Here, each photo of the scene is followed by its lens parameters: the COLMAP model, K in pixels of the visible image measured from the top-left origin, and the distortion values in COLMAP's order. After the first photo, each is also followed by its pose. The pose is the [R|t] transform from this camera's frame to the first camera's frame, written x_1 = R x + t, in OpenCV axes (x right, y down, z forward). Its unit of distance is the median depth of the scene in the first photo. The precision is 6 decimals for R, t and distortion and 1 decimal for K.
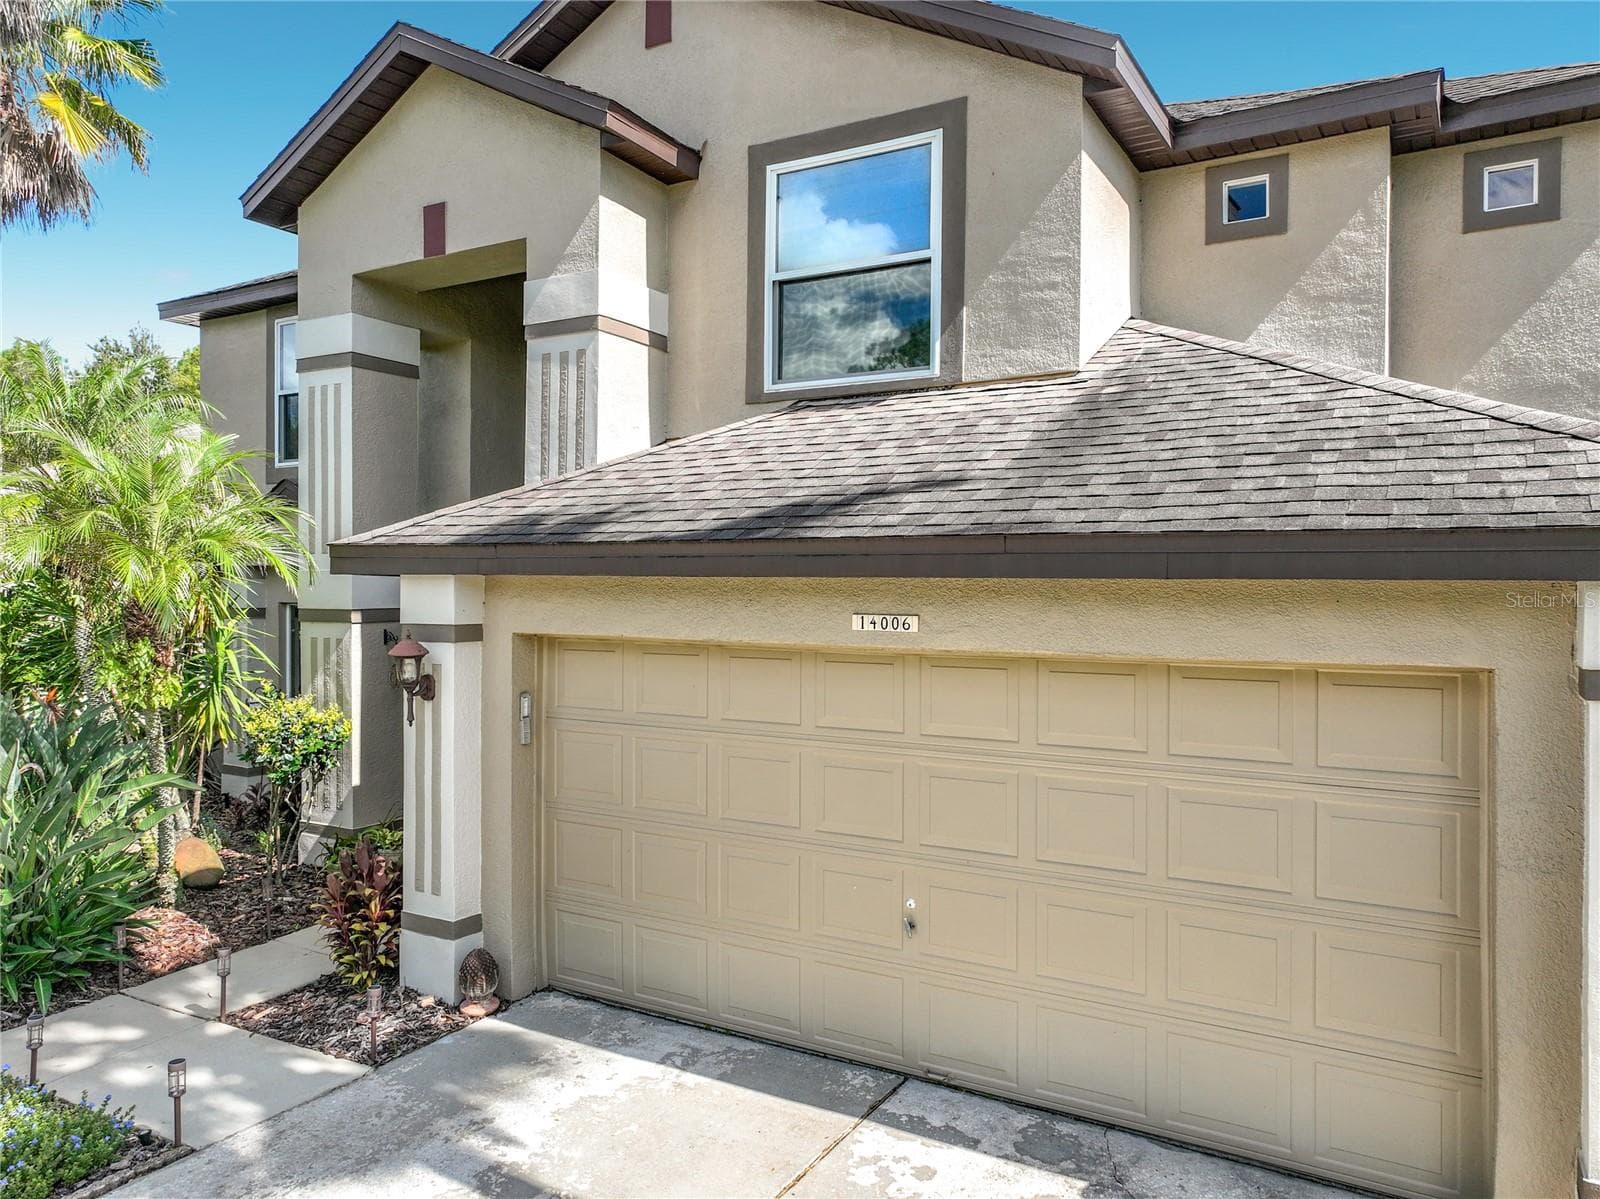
lens RADIAL K [[1151.0, 0, 806.5], [0, 1151.0, 600.6], [0, 0, 1]] dist [0.007816, 0.002123]
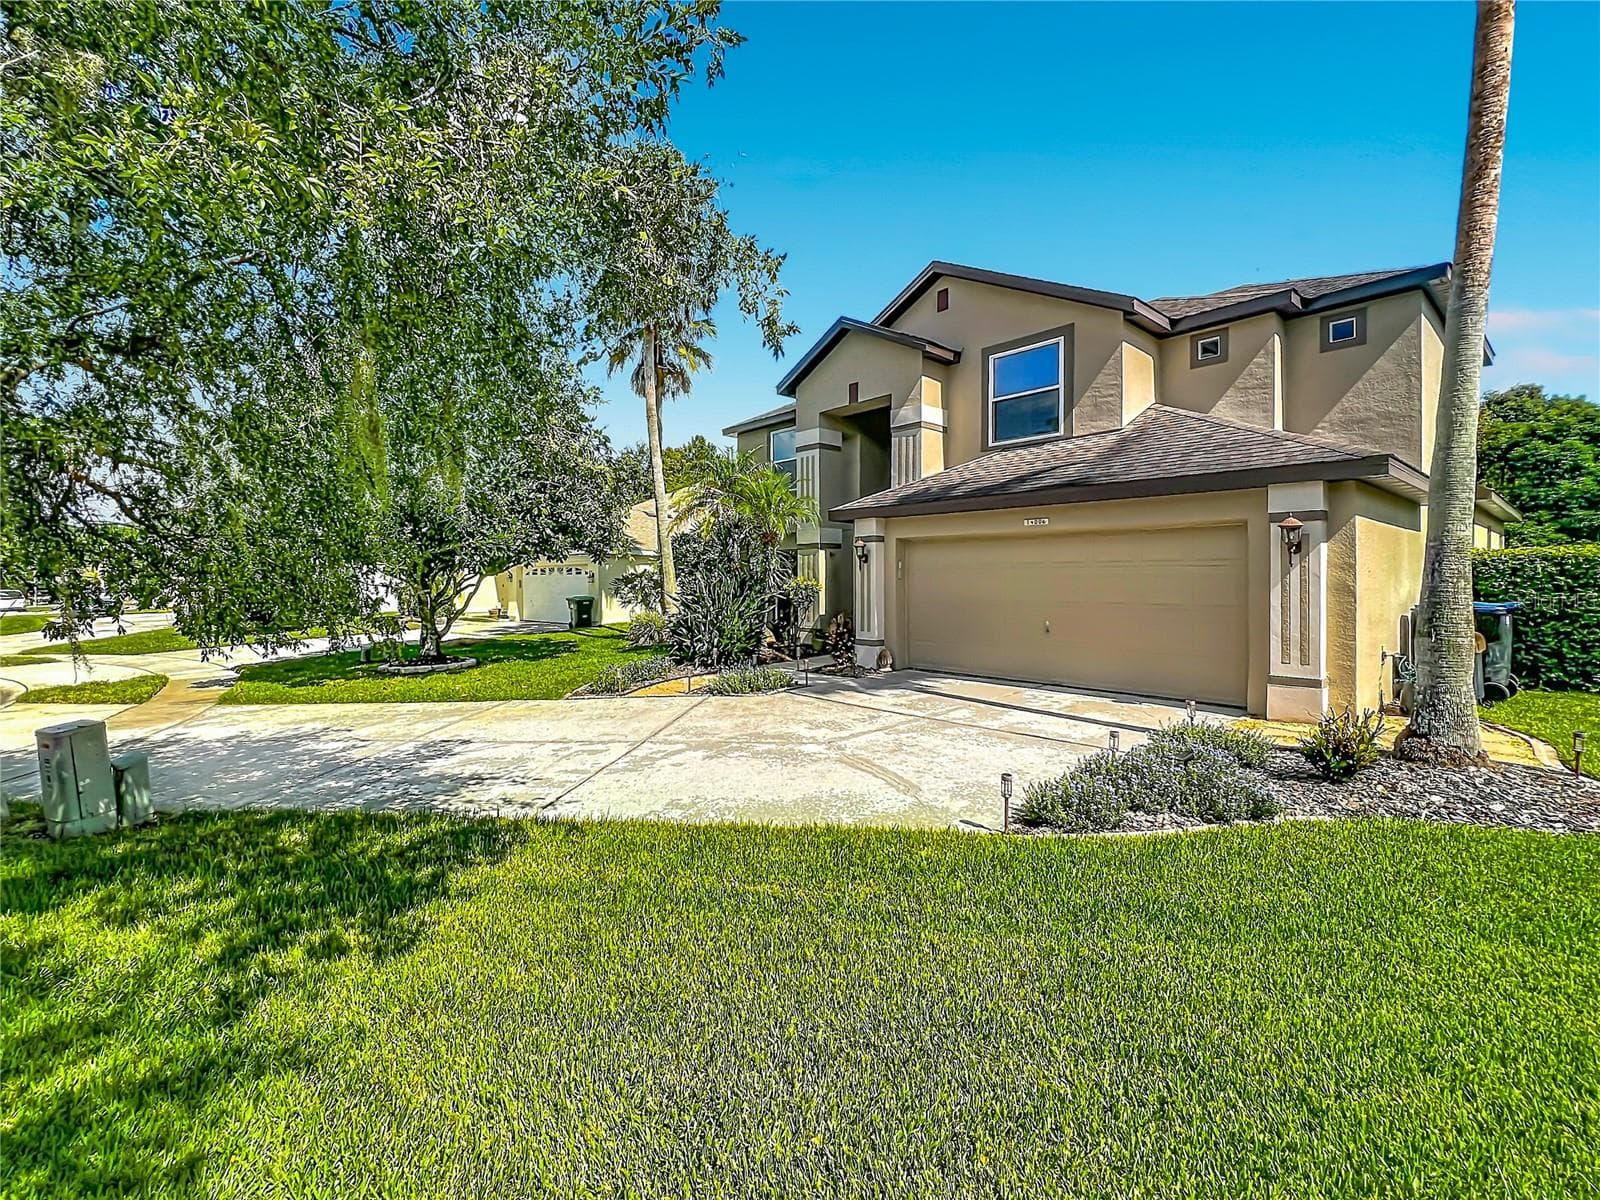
lens RADIAL K [[702.3, 0, 756.6], [0, 702.3, 574.4], [0, 0, 1]] dist [-0.000572, -0.000090]
pose [[0.939980, -0.009076, -0.341108, 0.005848], [0.003667, 0.999857, -0.016498, 0.123584], [0.341209, 0.014256, 0.939879, -0.620016]]
